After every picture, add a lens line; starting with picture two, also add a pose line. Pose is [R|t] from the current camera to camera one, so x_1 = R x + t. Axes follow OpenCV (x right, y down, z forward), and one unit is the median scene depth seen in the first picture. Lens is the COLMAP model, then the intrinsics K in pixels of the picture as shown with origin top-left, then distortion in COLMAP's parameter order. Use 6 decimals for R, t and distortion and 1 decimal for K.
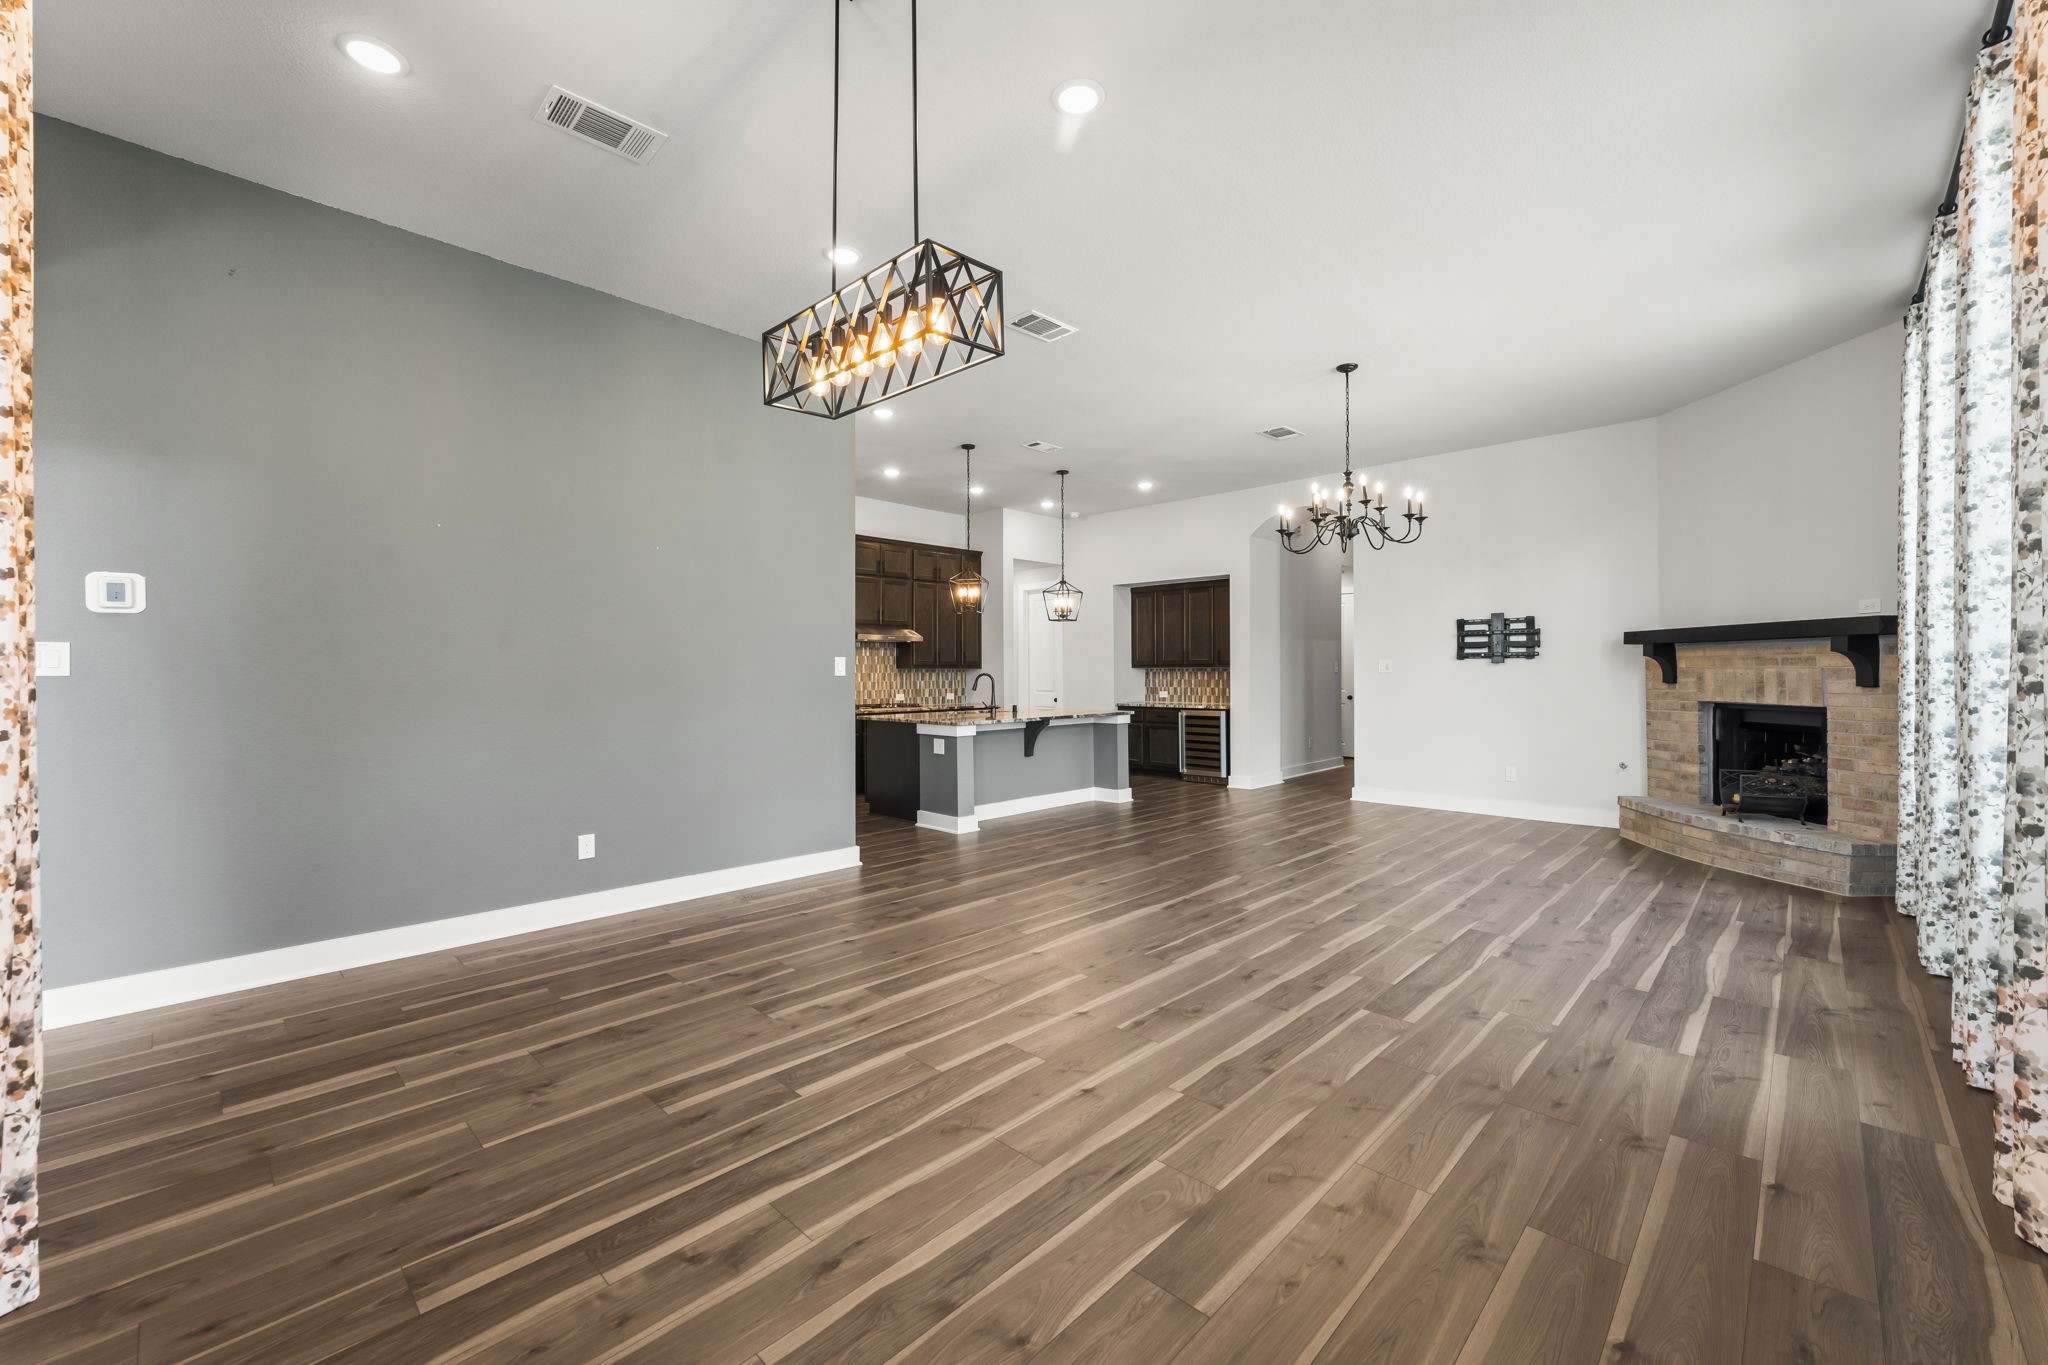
lens RADIAL K [[823.7, 0, 1005.6], [0, 823.7, 668.1], [0, 0, 1]] dist [-0.000112, 0.000222]
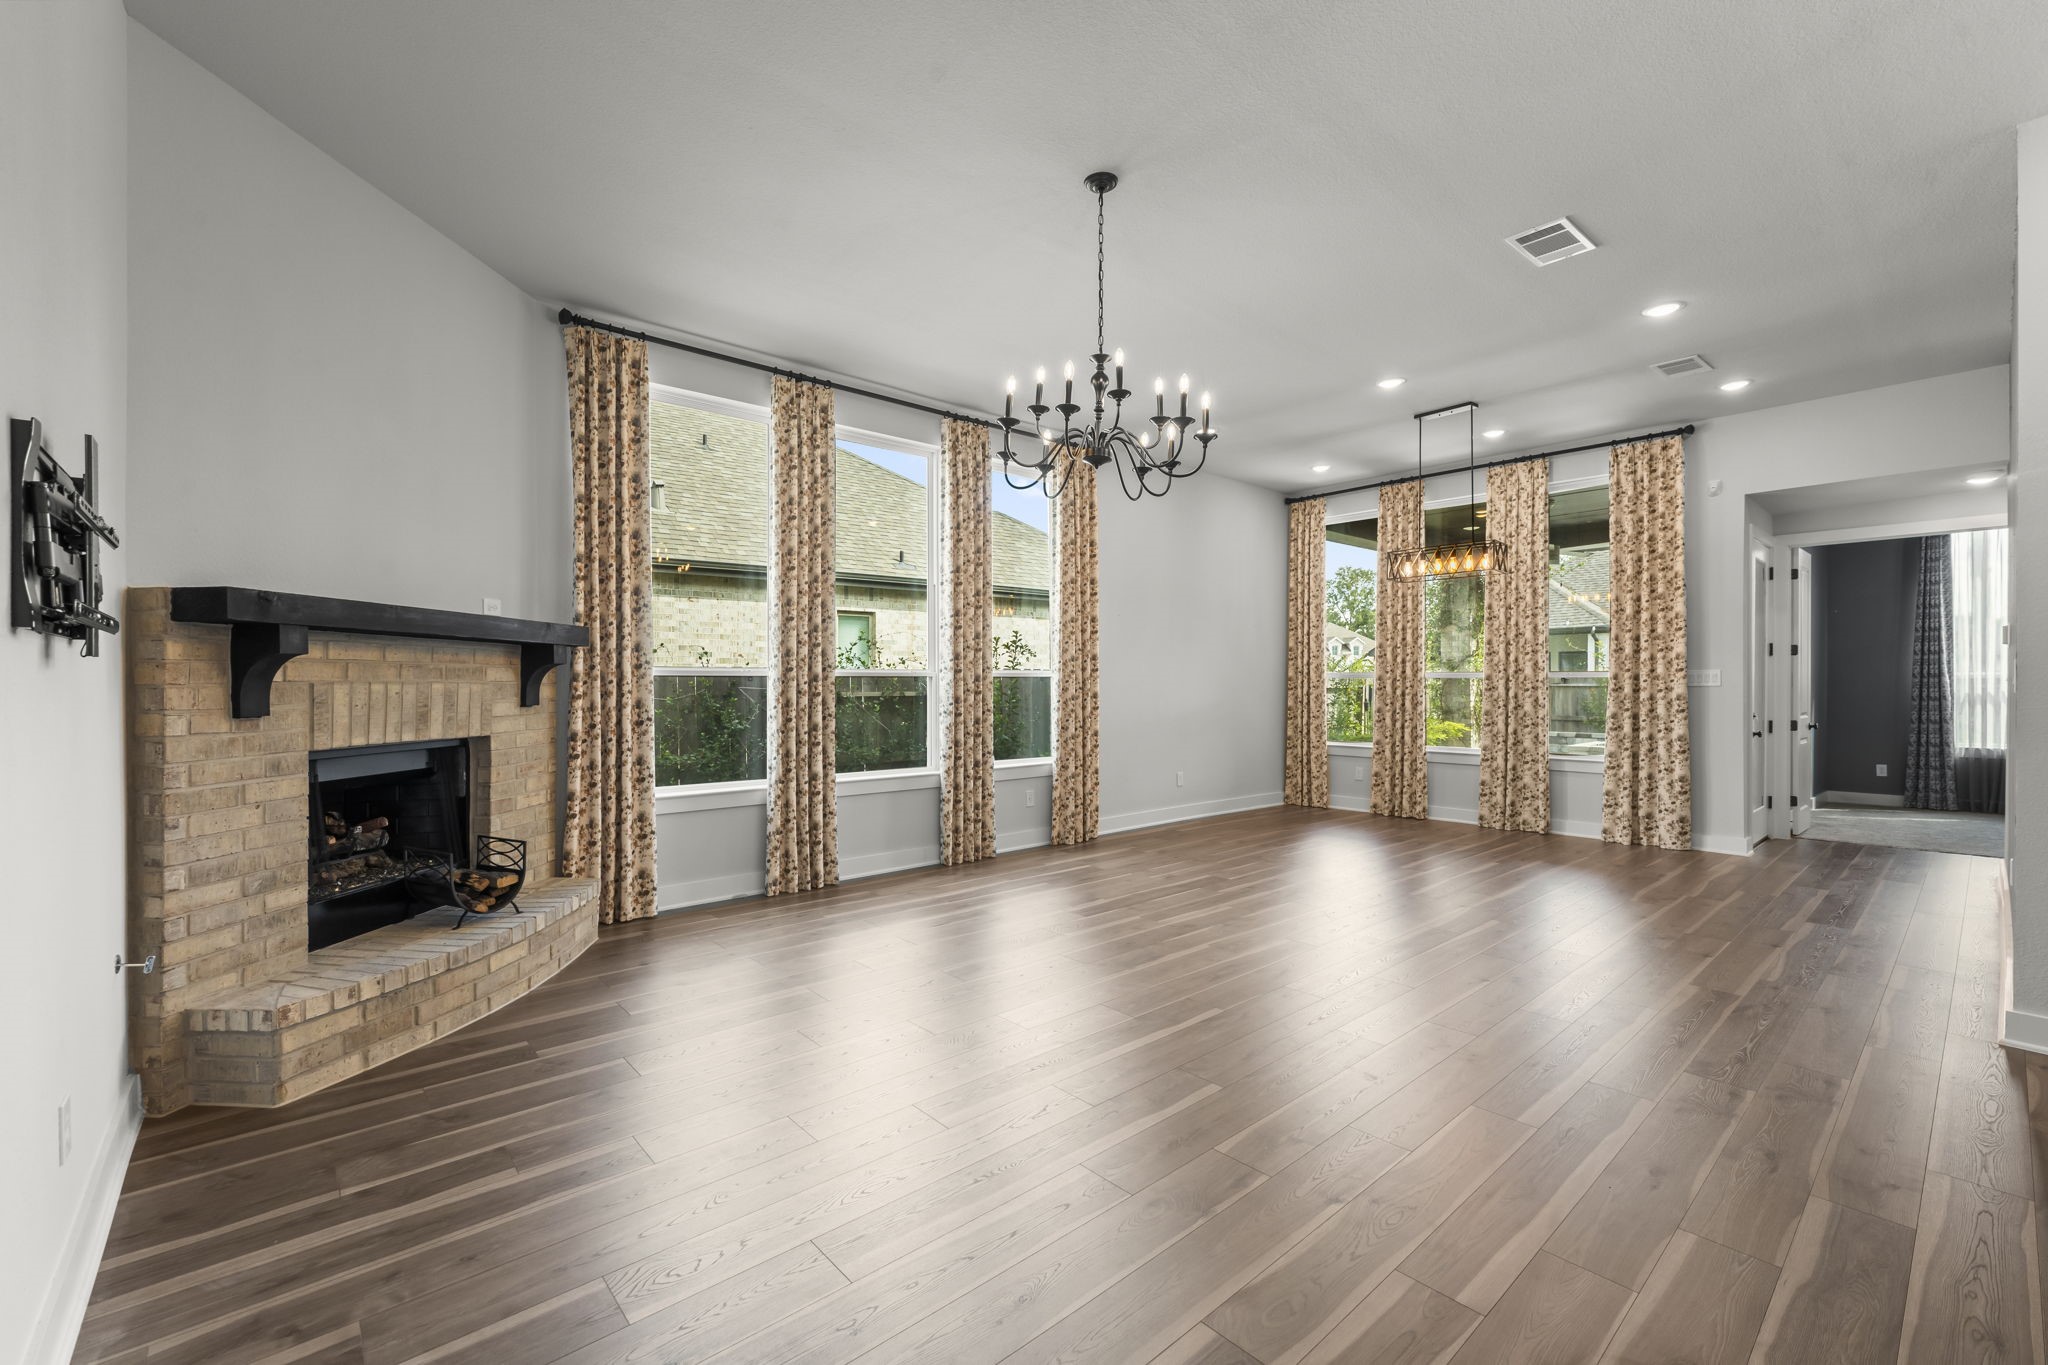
lens RADIAL K [[849.1, 0, 1004.2], [0, 849.1, 687.7], [0, 0, 1]] dist [-0.008809, 0.000147]
pose [[-0.996253, 0.001429, 0.086480, 0.432143], [0.001613, 0.999997, 0.002050, 0.002919], [-0.086477, 0.002182, -0.996251, 1.622074]]
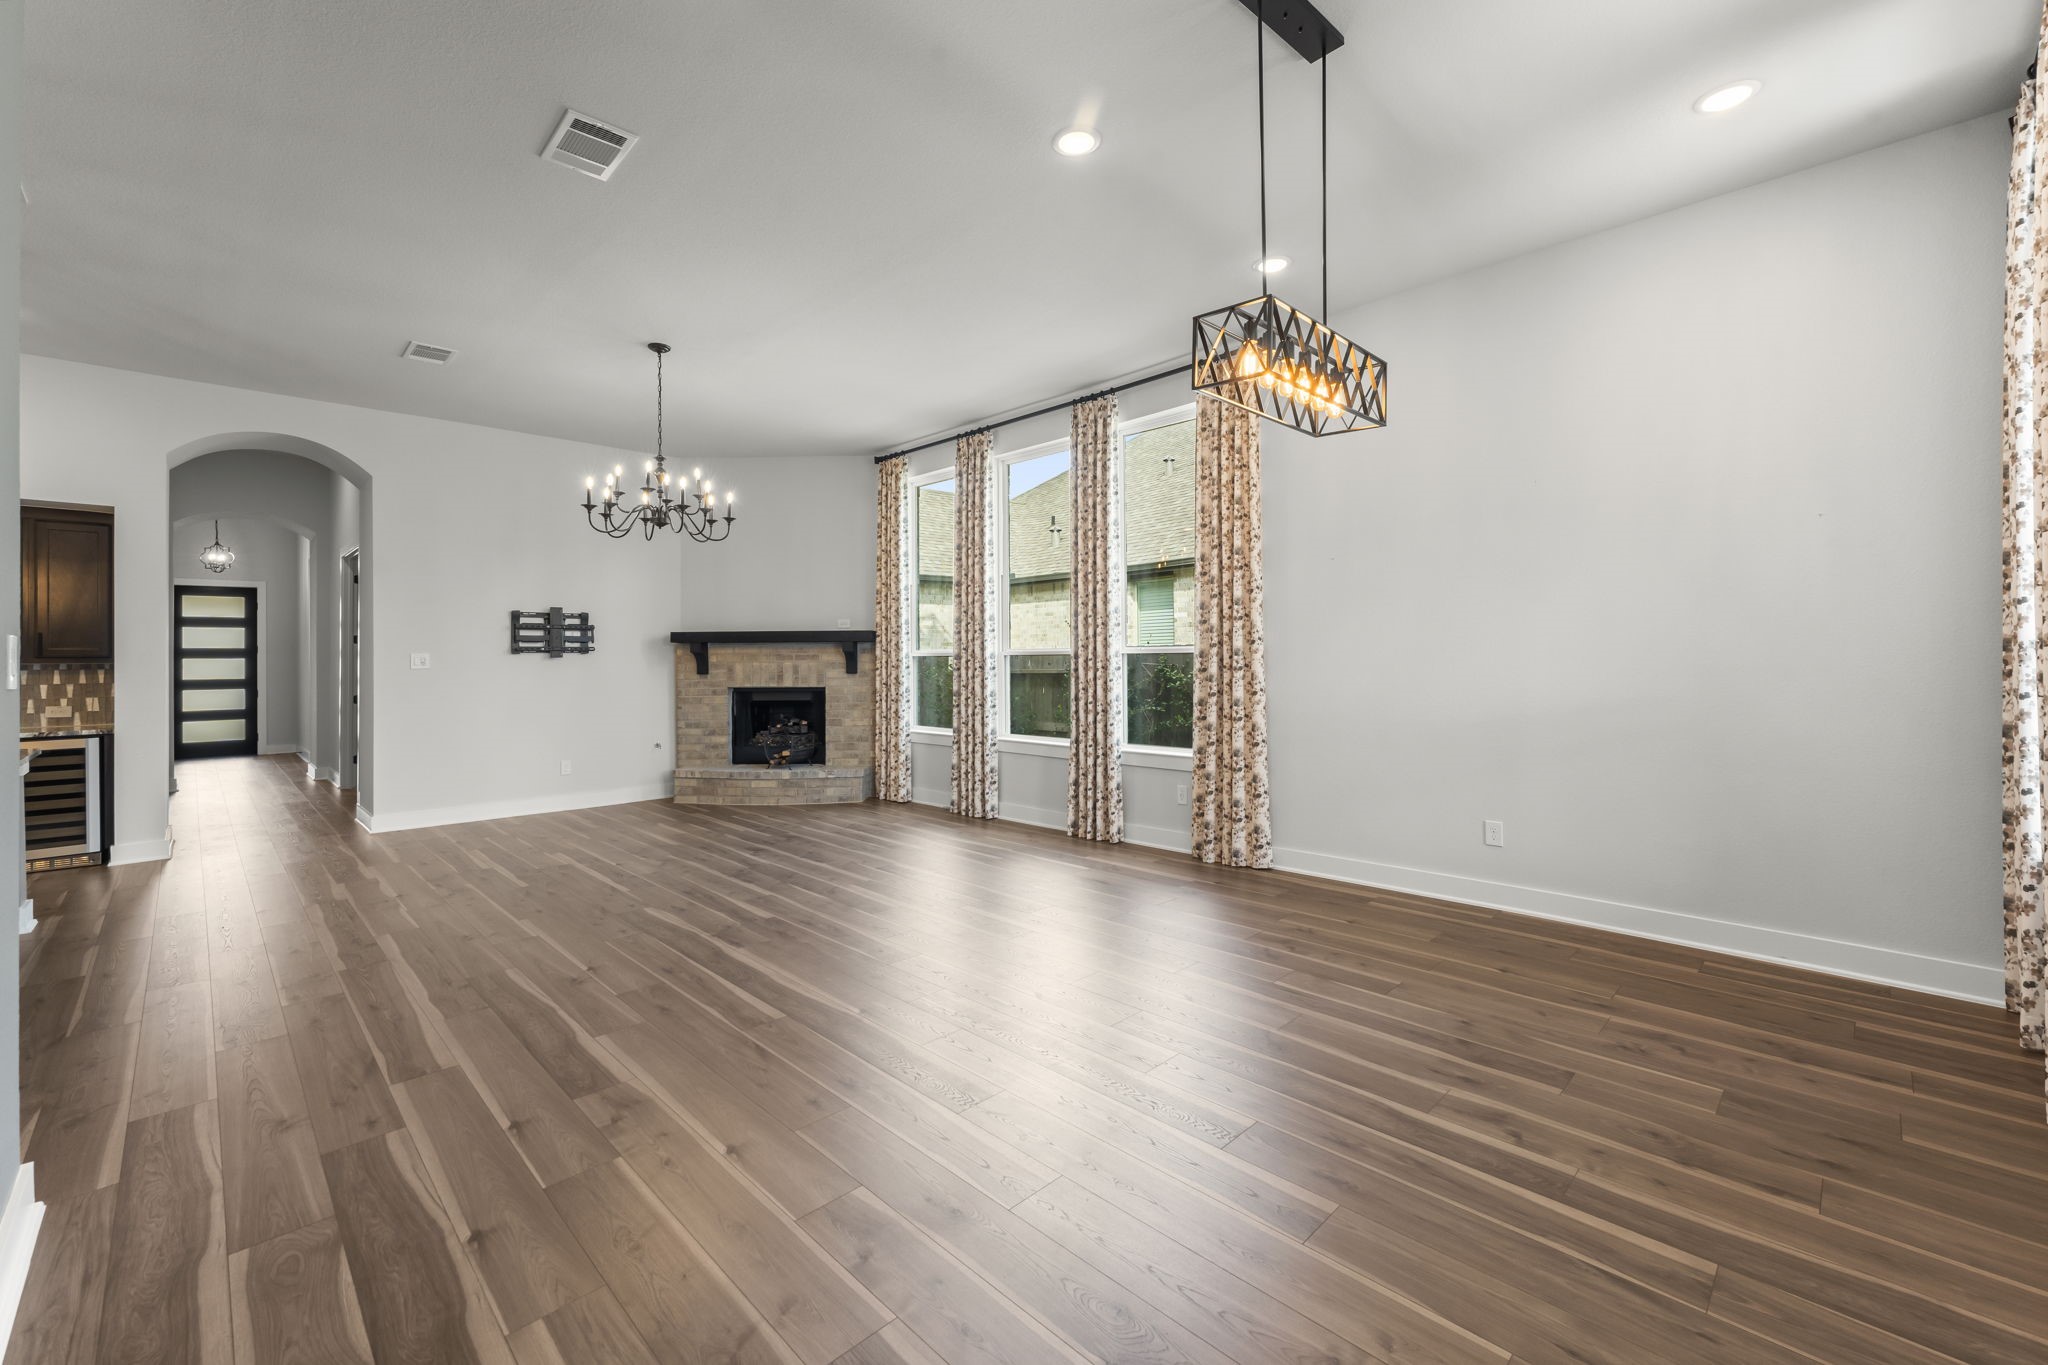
lens RADIAL K [[838.9, 0, 1023.0], [0, 838.9, 656.9], [0, 0, 1]] dist [0.000657, -0.000021]
pose [[0.012890, 0.004186, 0.999908, -0.546828], [0.002629, 0.999988, -0.004220, -0.001717], [-0.999913, 0.002683, 0.012879, 0.568038]]
